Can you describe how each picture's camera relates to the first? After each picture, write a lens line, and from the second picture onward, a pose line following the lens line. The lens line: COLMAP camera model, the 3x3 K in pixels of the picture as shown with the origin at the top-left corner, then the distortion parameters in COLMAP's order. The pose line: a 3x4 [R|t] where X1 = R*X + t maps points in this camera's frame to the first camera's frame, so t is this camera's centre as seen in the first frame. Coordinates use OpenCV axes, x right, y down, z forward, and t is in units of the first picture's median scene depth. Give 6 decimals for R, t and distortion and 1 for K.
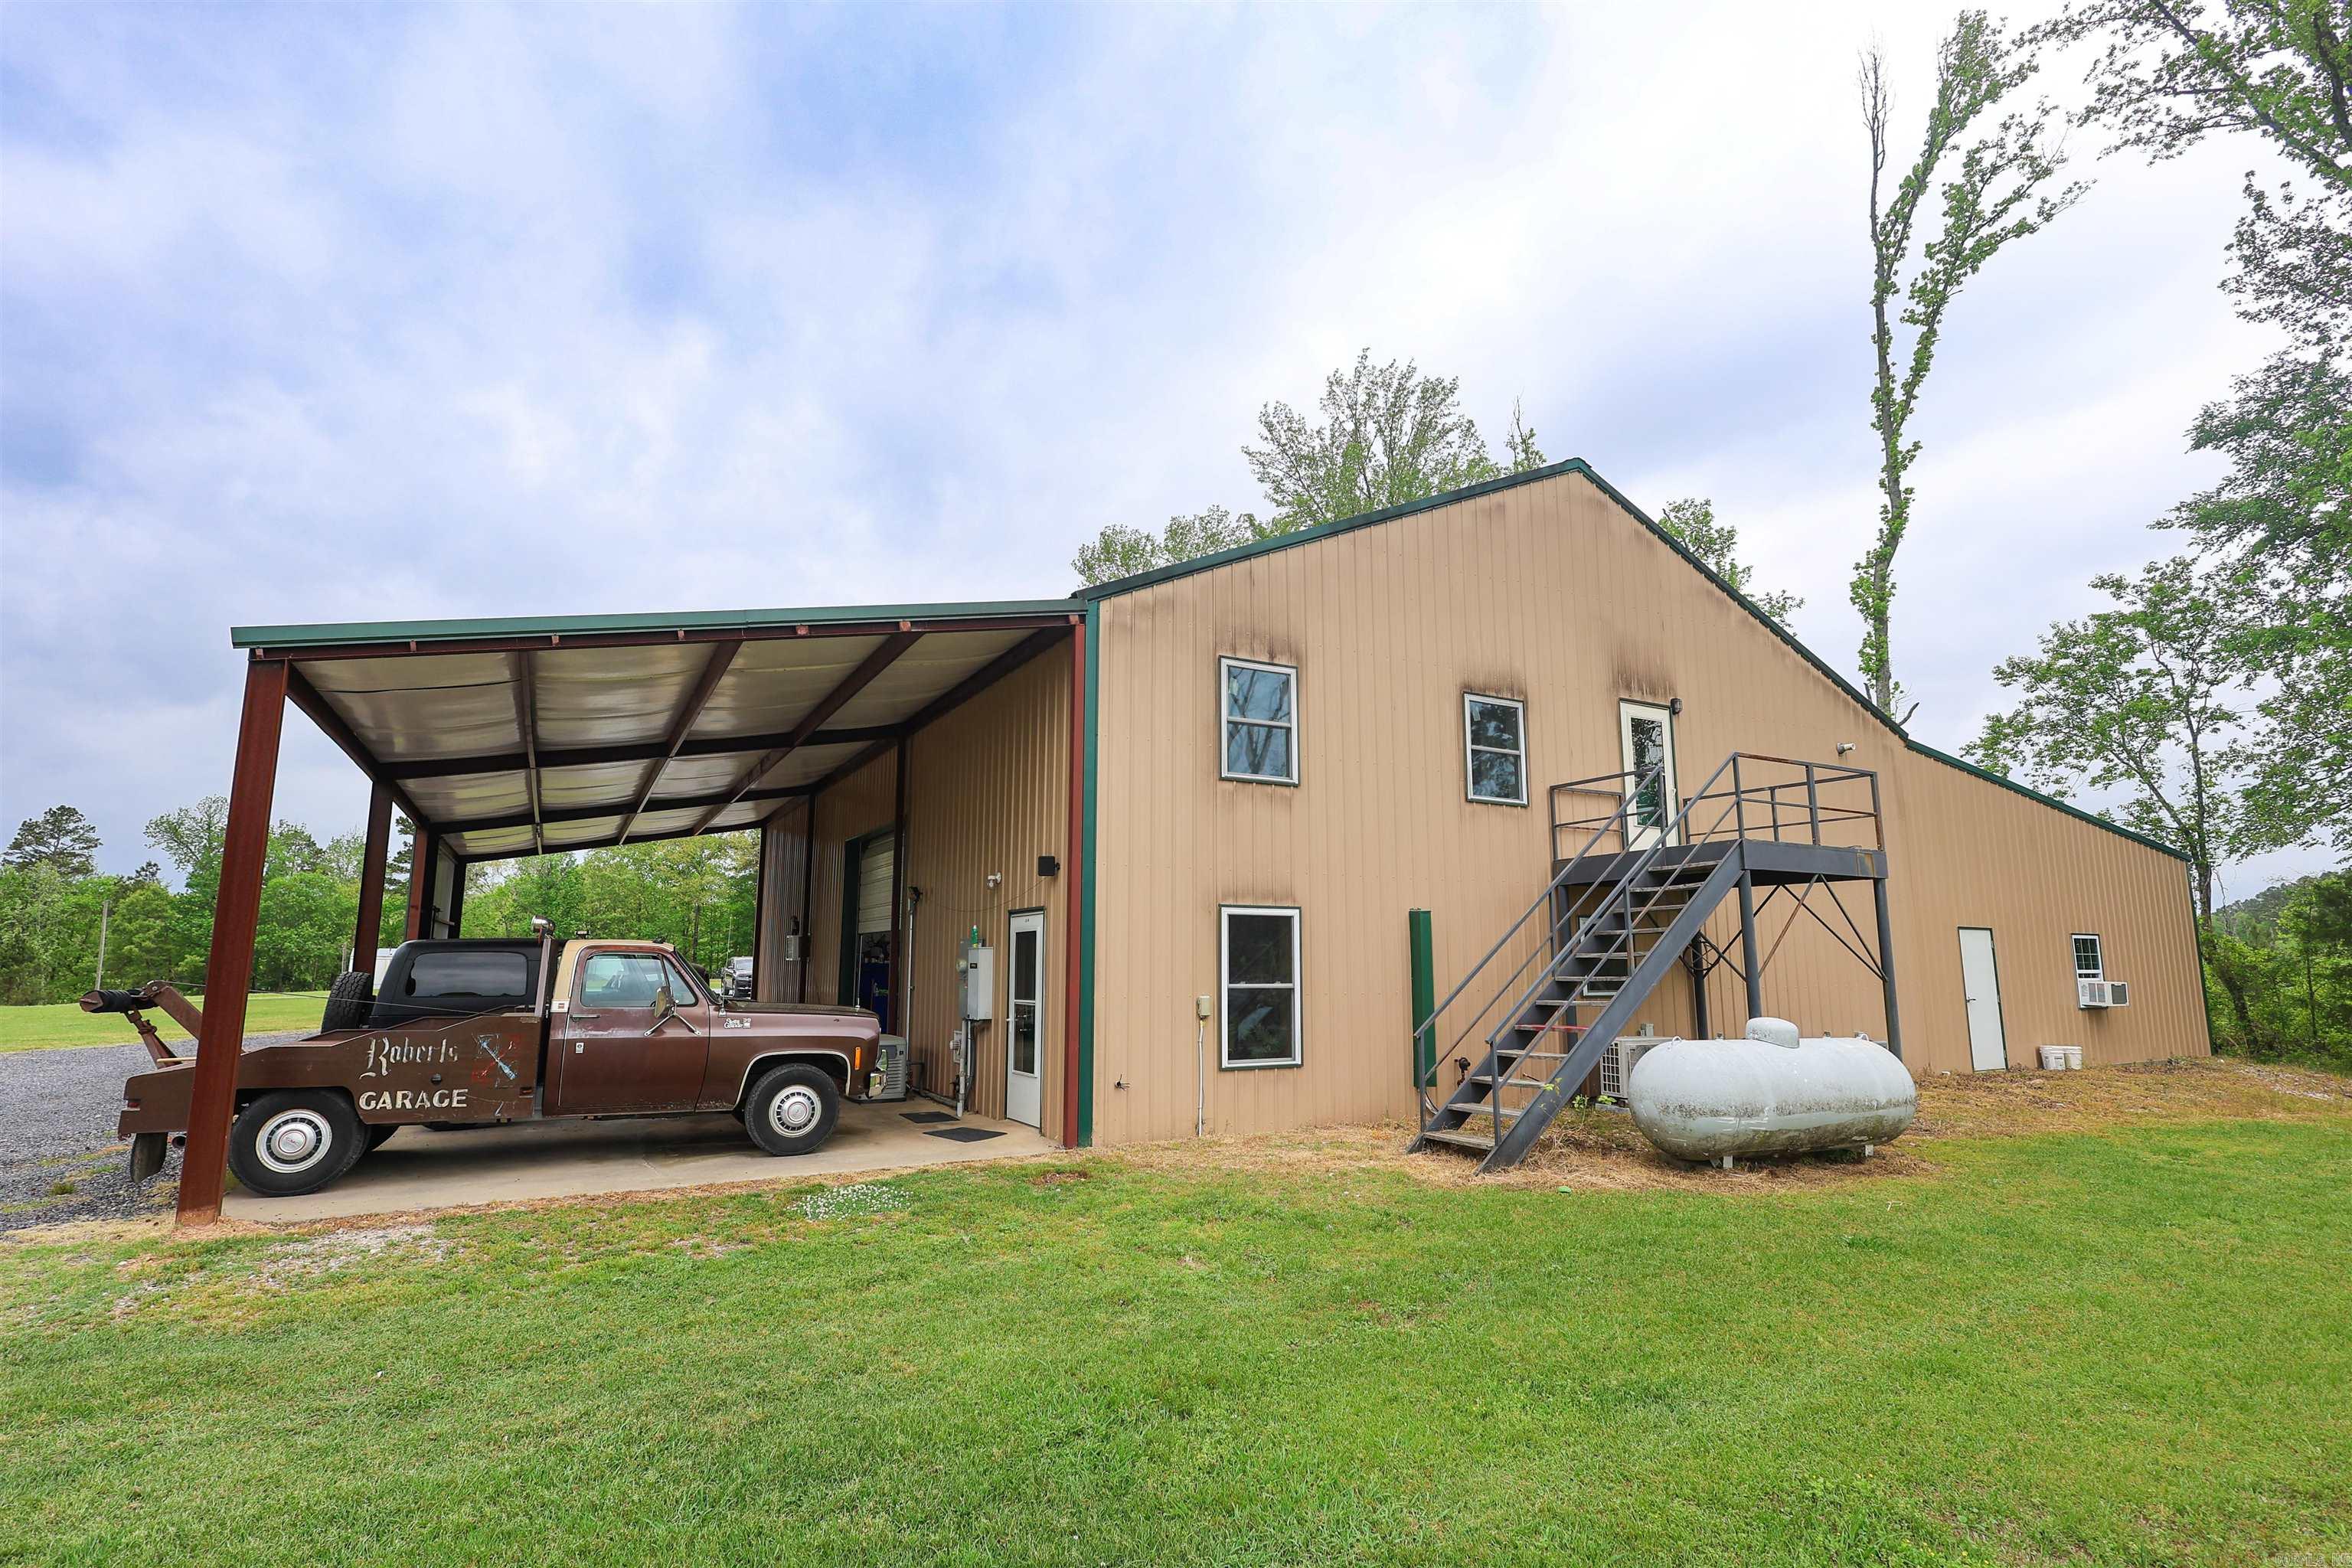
lens RADIAL K [[1136.6, 0, 1180.7], [0, 1136.6, 786.3], [0, 0, 1]] dist [-0.000257, 0.001306]
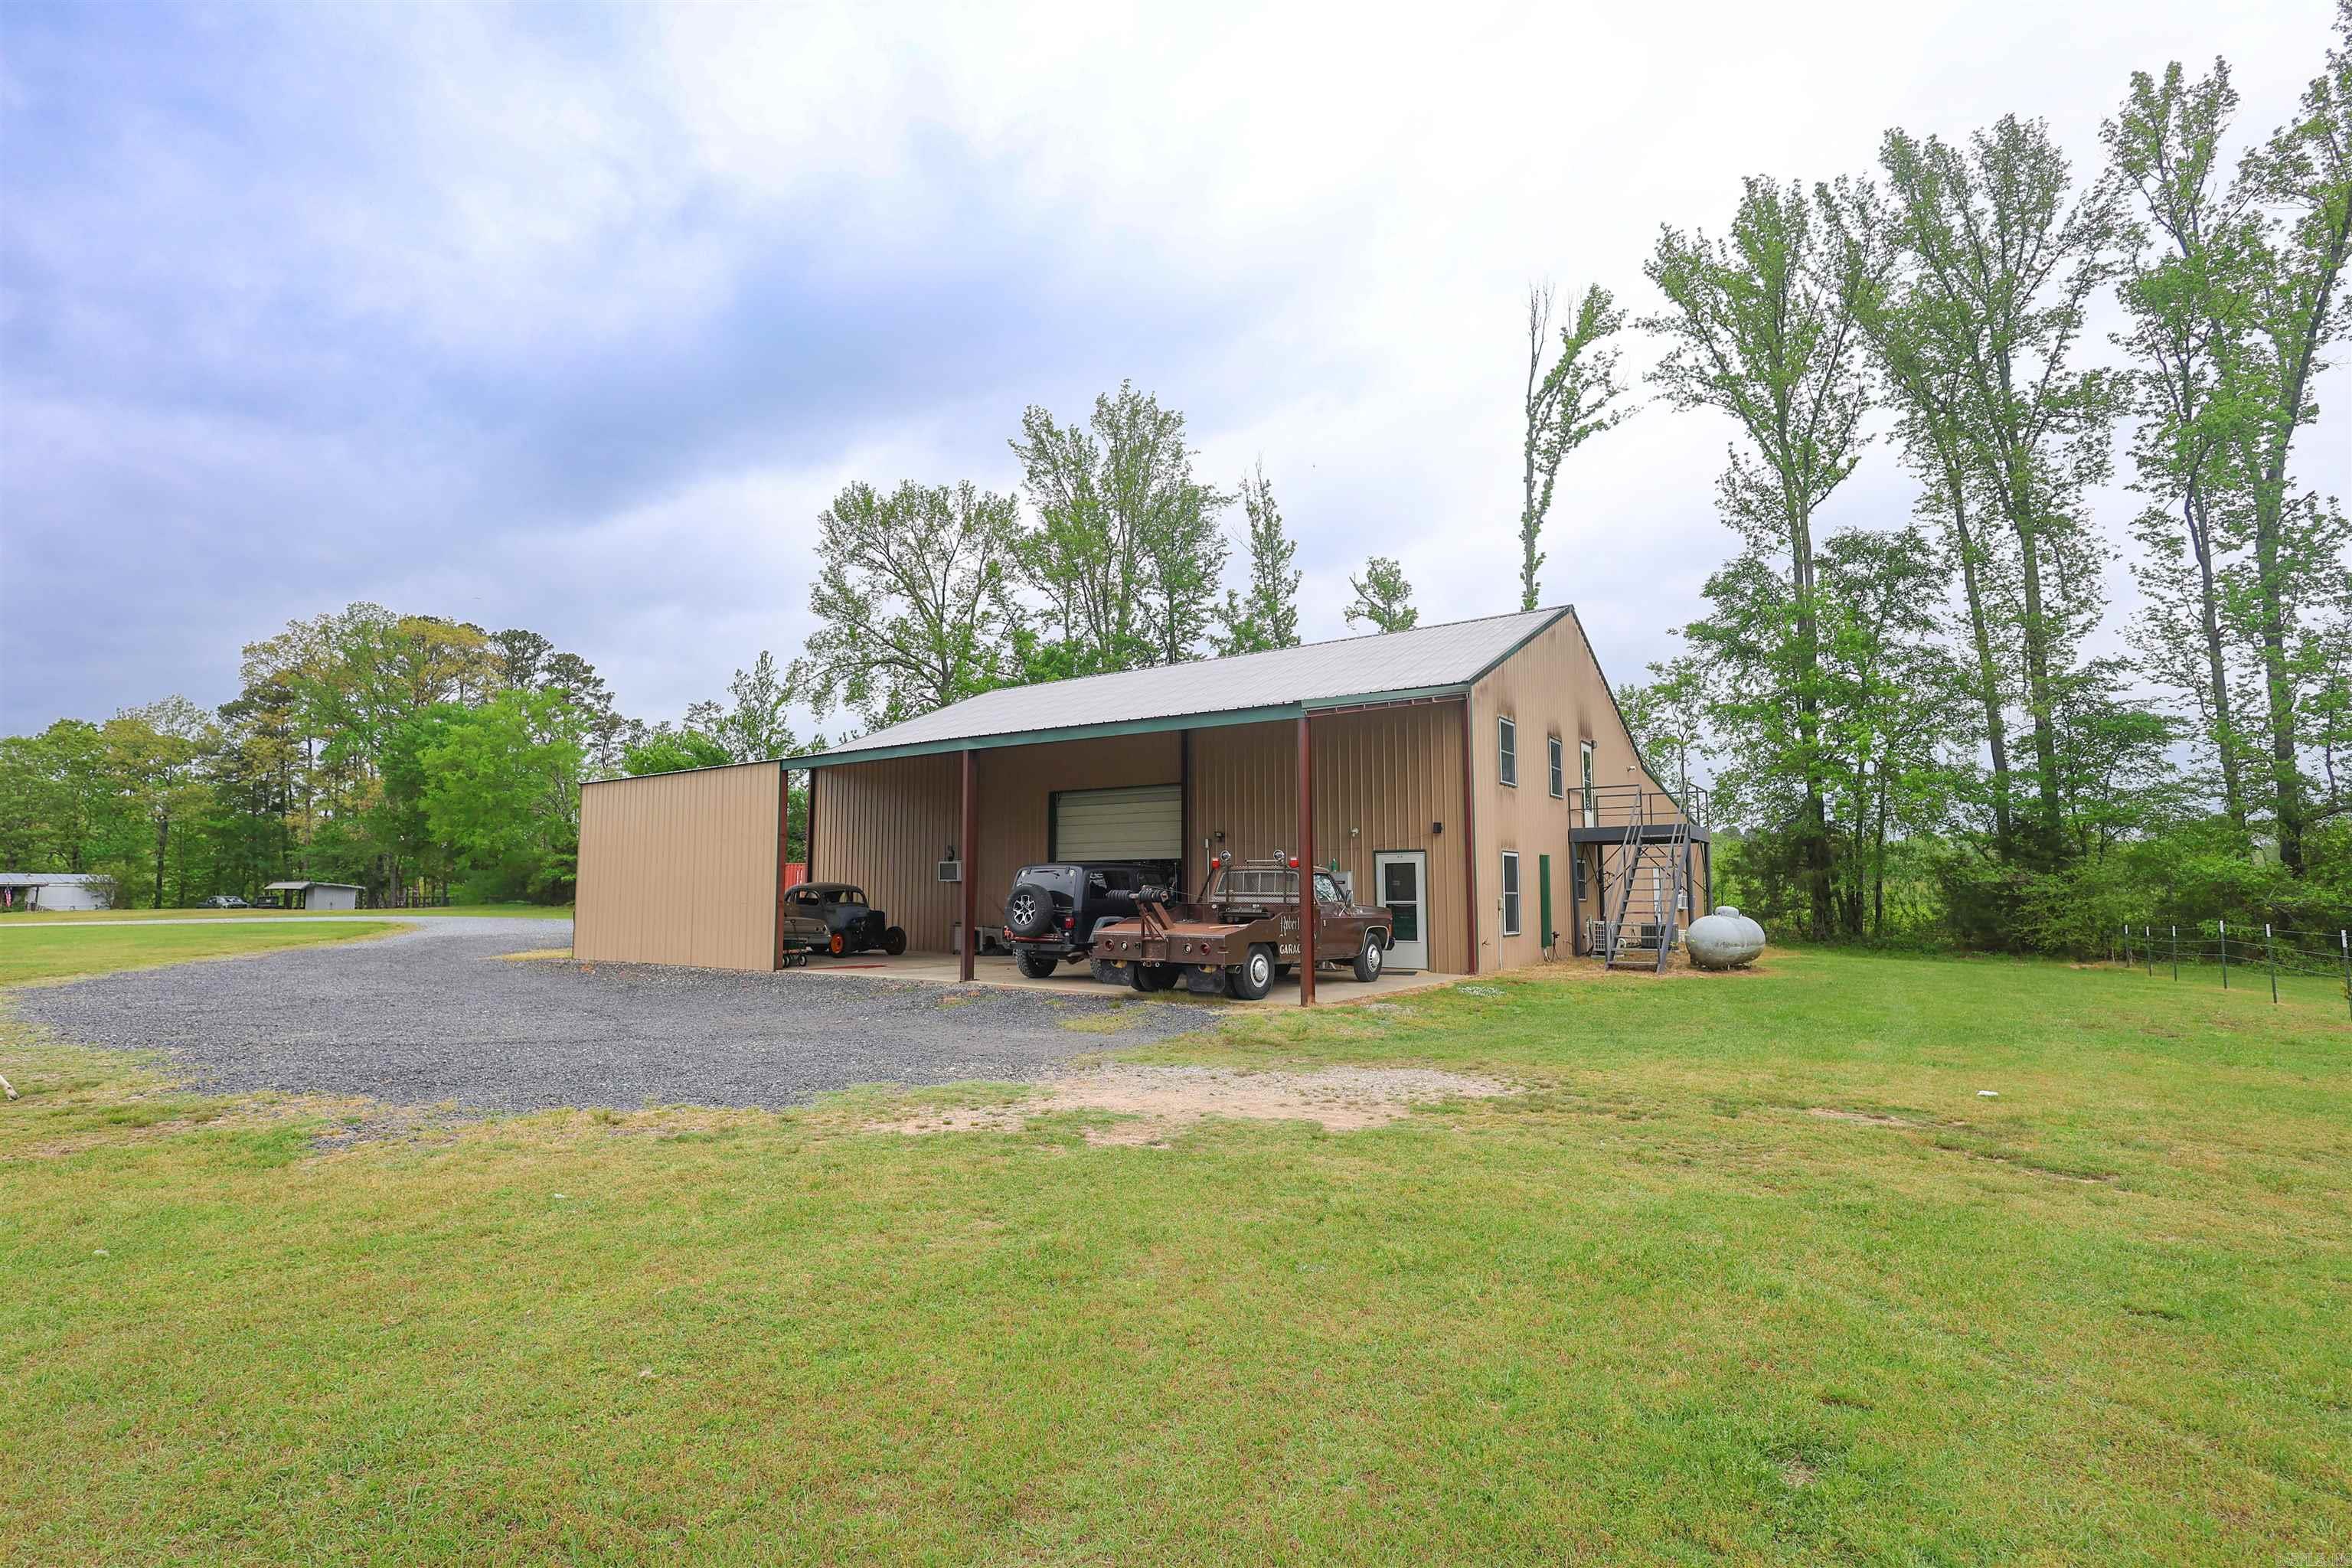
lens RADIAL K [[1120.9, 0, 1176.0], [0, 1120.9, 784.0], [0, 0, 1]] dist [-0.032377, 0.000198]
pose [[0.893292, 0.042563, 0.447457, -1.018359], [-0.065837, 0.997160, 0.036583, -0.029372], [-0.444629, -0.062139, 0.893557, -0.325323]]
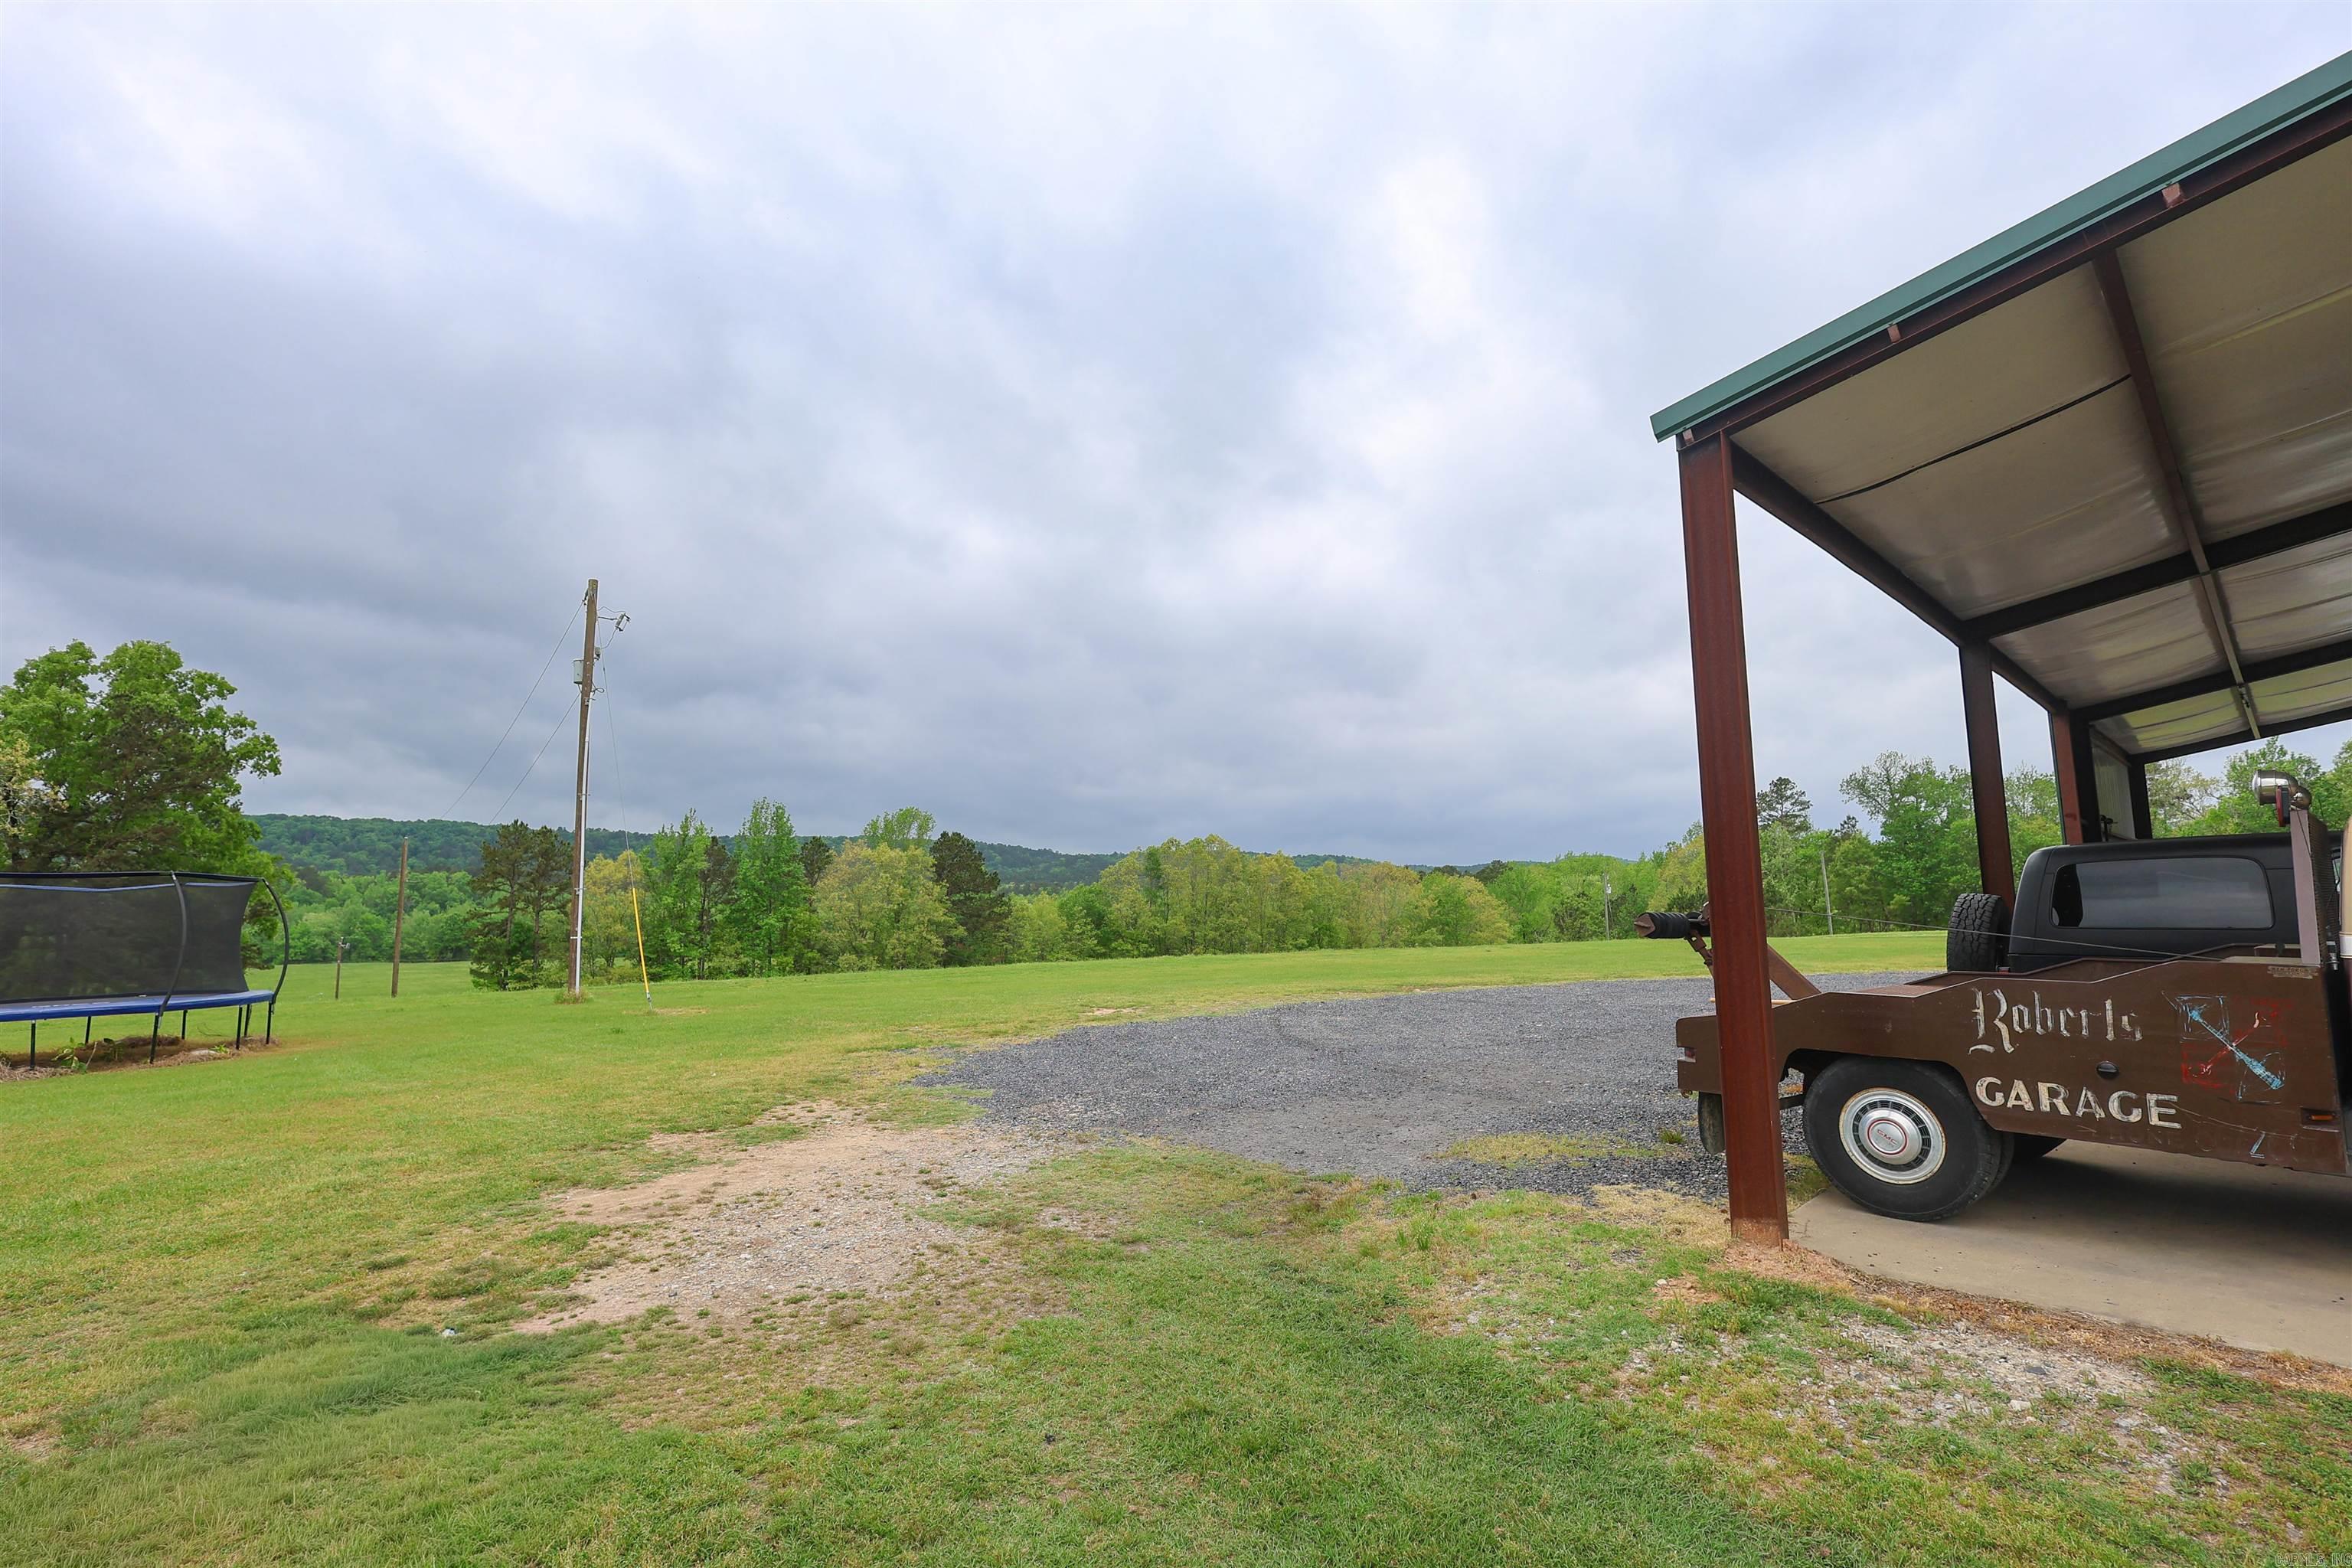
lens RADIAL K [[1076.6, 0, 1166.9], [0, 1076.6, 786.7], [0, 0, 1]] dist [-0.000887, 0.000354]
pose [[0.253778, -0.114459, -0.960467, -0.151985], [0.158754, 0.984437, -0.075369, 0.053453], [0.954146, -0.133351, 0.267999, 0.267137]]
